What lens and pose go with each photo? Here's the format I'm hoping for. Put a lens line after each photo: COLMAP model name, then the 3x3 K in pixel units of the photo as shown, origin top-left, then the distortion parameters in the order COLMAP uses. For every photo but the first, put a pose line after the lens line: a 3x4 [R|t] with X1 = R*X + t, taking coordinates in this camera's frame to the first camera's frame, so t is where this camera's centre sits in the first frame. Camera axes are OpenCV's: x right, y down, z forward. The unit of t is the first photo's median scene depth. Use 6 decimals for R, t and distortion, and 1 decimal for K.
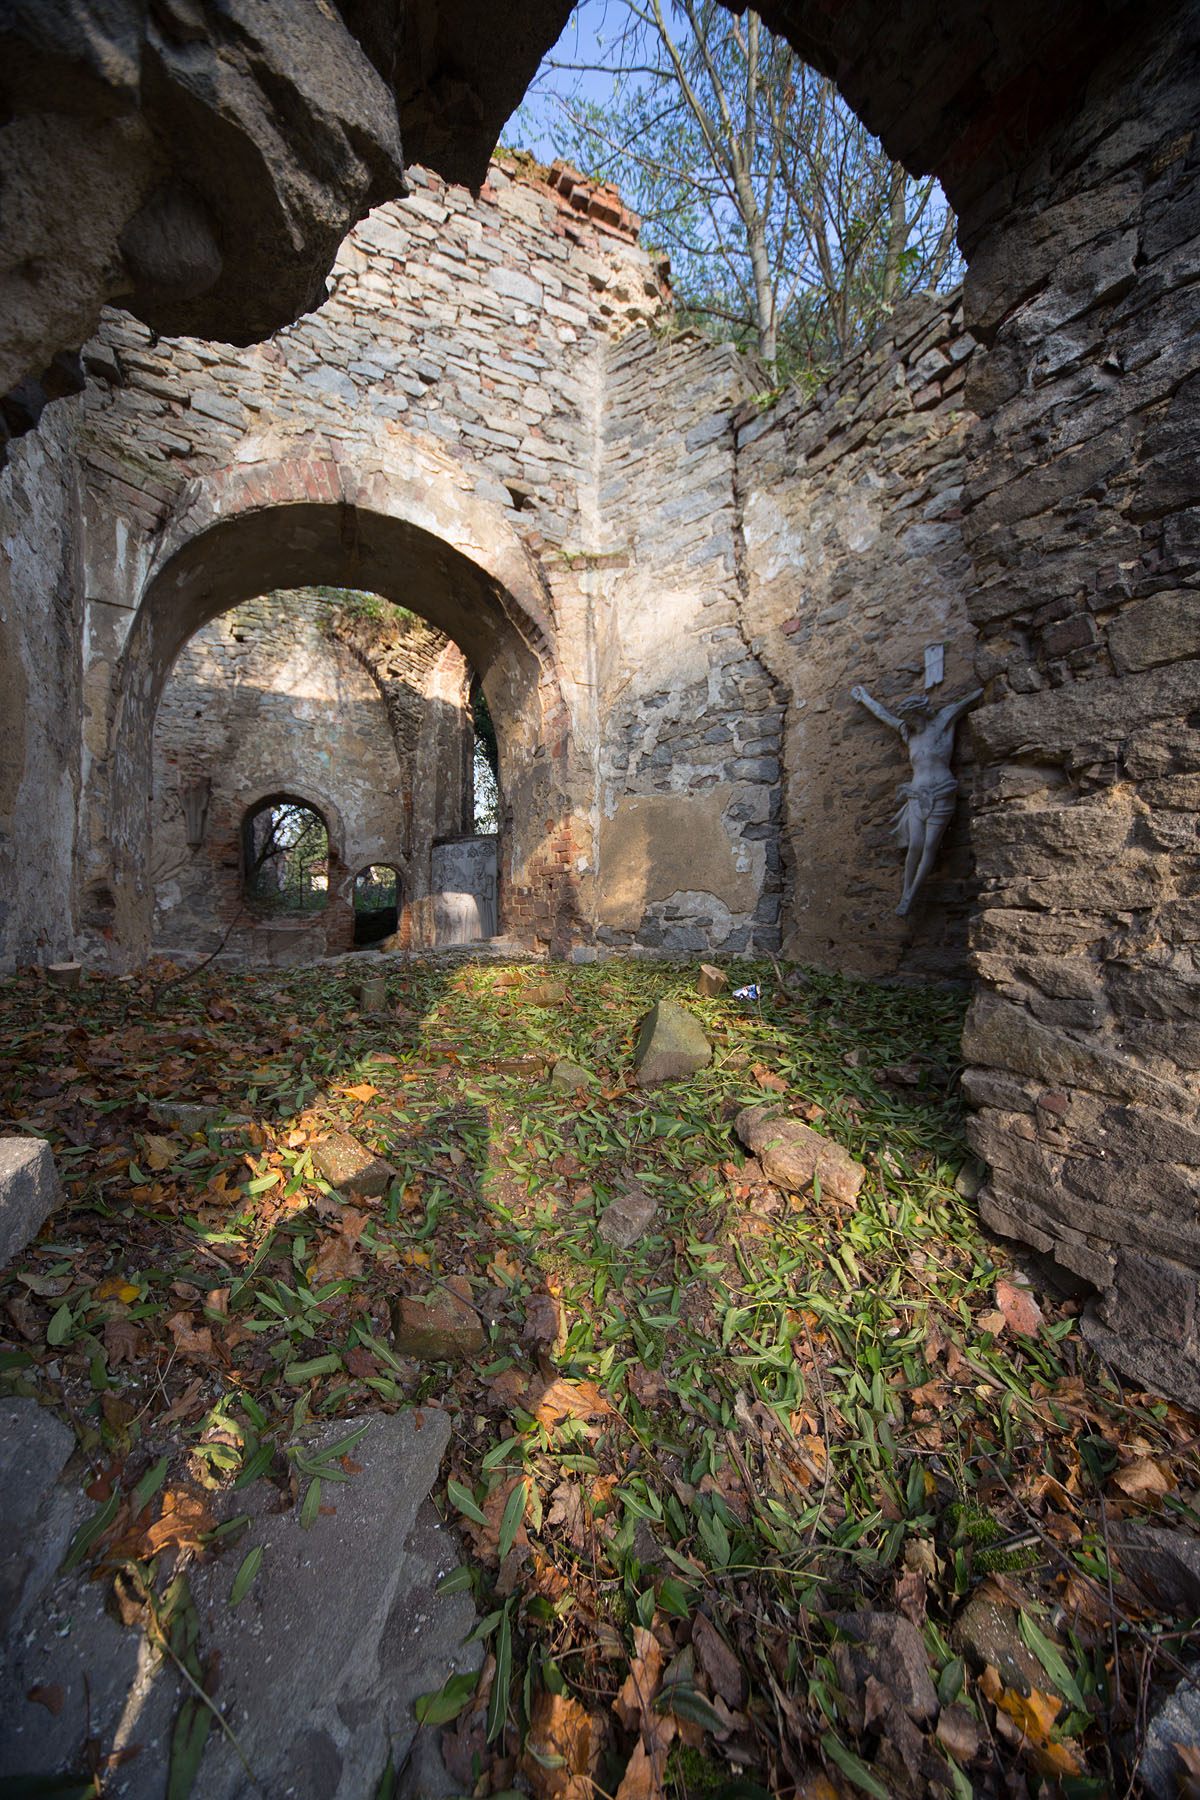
lens RADIAL K [[605.6, 0, 600.0], [0, 605.6, 900.0], [0, 0, 1]] dist [0.001042, -0.000608]
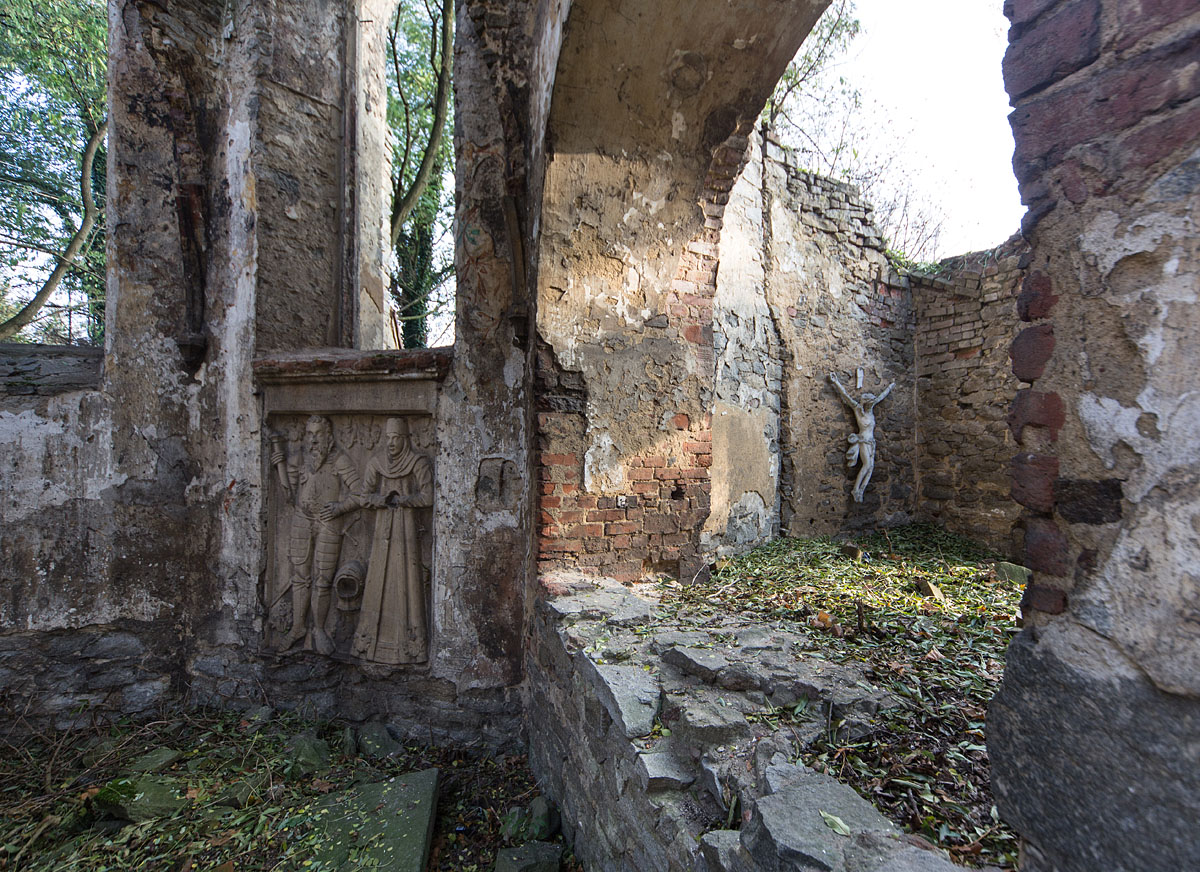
lens RADIAL K [[565.7, 0, 658.5], [0, 565.7, 439.7], [0, 0, 1]] dist [-0.004392, -0.000988]
pose [[0.022908, 0.018936, 0.999558, -0.963532], [-0.017991, 0.999667, -0.018526, -0.092962], [-0.999576, -0.017558, 0.023241, 1.148522]]
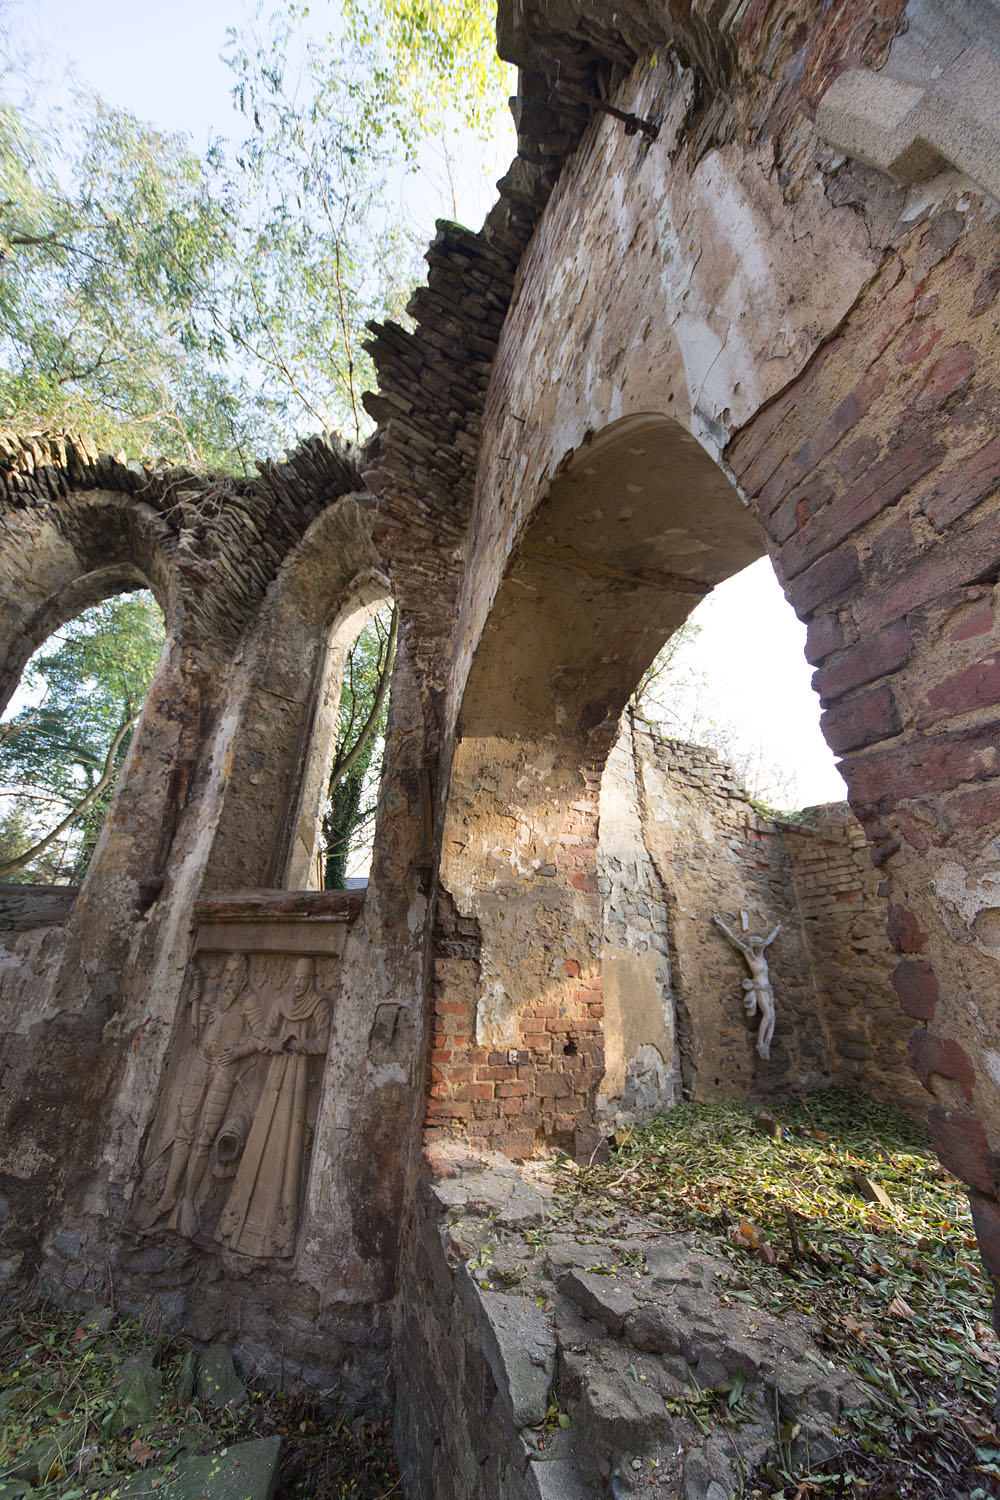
lens RADIAL K [[504.6, 0, 500.0], [0, 504.6, 750.0], [0, 0, 1]] dist [0.001042, -0.000608]
pose [[0.114768, 0.408784, 0.905386, -0.973603], [-0.040140, 0.912572, -0.406940, -0.123303], [-0.992581, 0.010362, 0.121143, 1.146127]]
